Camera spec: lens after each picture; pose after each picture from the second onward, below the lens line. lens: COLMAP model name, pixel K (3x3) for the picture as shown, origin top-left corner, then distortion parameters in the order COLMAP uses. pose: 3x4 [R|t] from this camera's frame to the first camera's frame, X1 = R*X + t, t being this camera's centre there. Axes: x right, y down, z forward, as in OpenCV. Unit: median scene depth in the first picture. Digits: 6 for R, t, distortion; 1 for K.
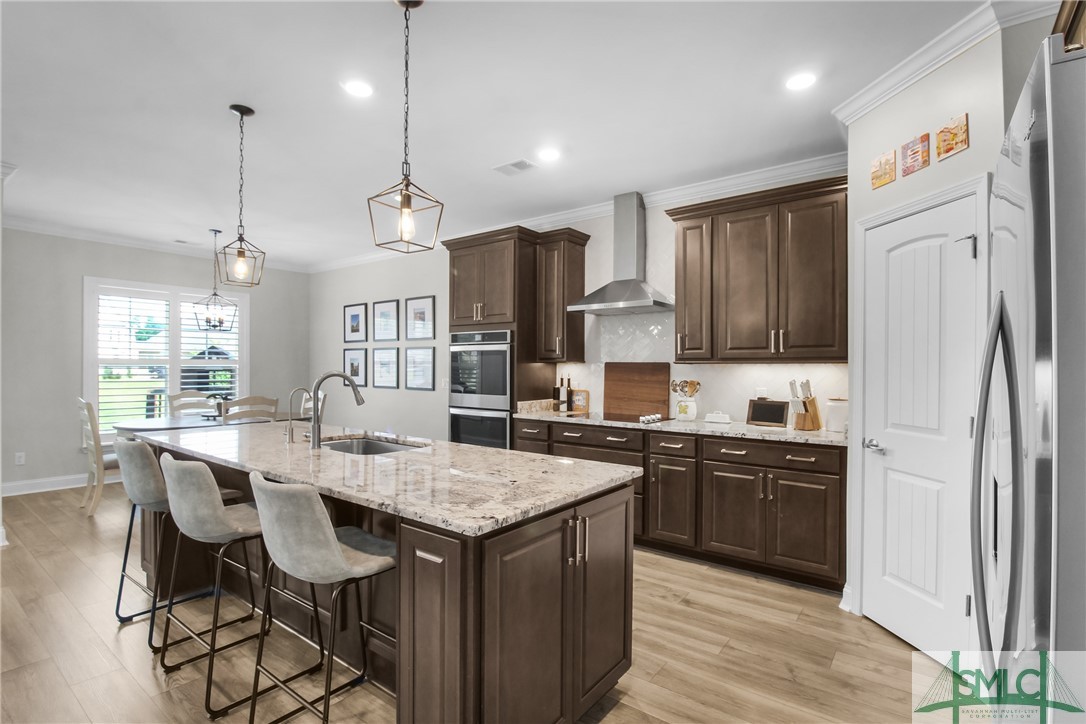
lens RADIAL K [[516.9, 0, 540.9], [0, 516.9, 371.8], [0, 0, 1]] dist [-0.002360, -0.000351]
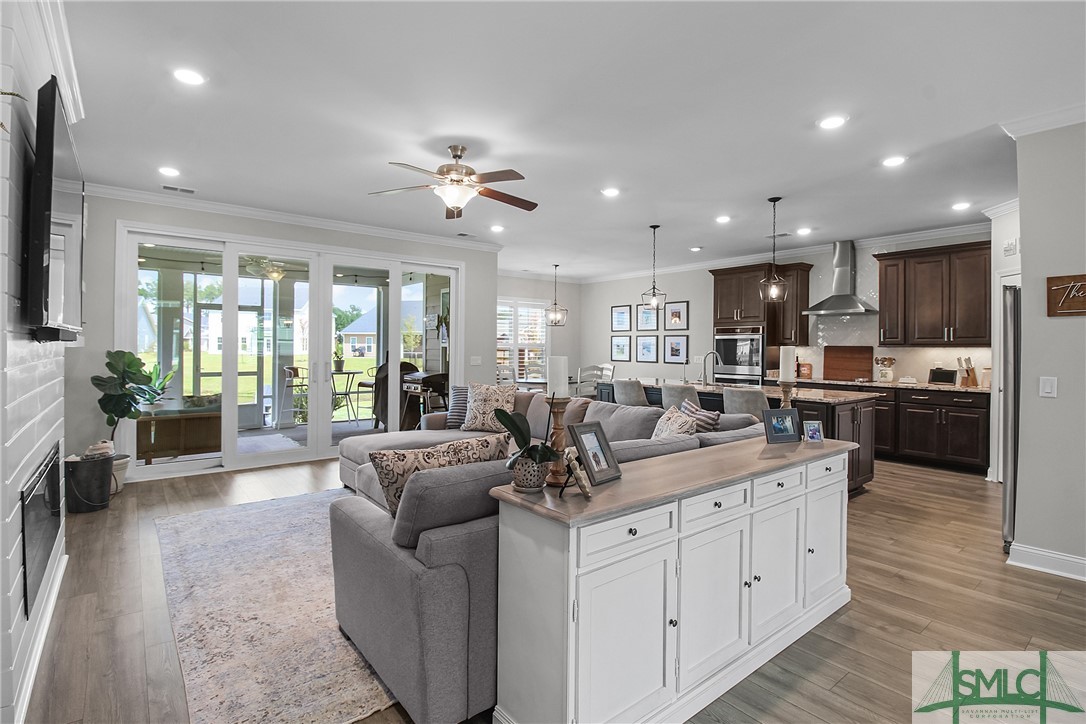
lens RADIAL K [[520.1, 0, 540.1], [0, 520.1, 354.3], [0, 0, 1]] dist [0.001609, -0.013177]
pose [[0.968033, 0.004212, -0.250789, -0.346374], [-0.003174, 0.999985, 0.004545, 0.002965], [0.250805, -0.003604, 0.968031, -0.818390]]
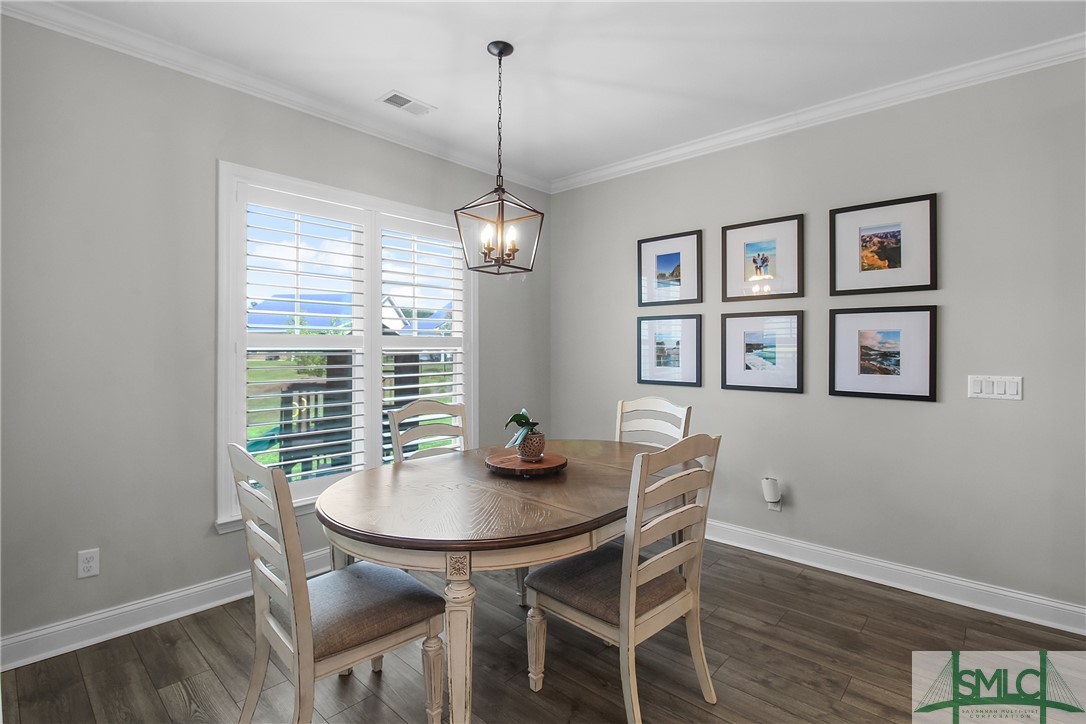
lens RADIAL K [[522.3, 0, 554.2], [0, 522.3, 349.2], [0, 0, 1]] dist [0.028081, 0.000062]
pose [[0.997395, -0.004430, -0.071996, -0.727148], [0.004333, 0.999989, -0.001496, -0.015005], [0.072002, 0.001180, 0.997404, 0.716692]]
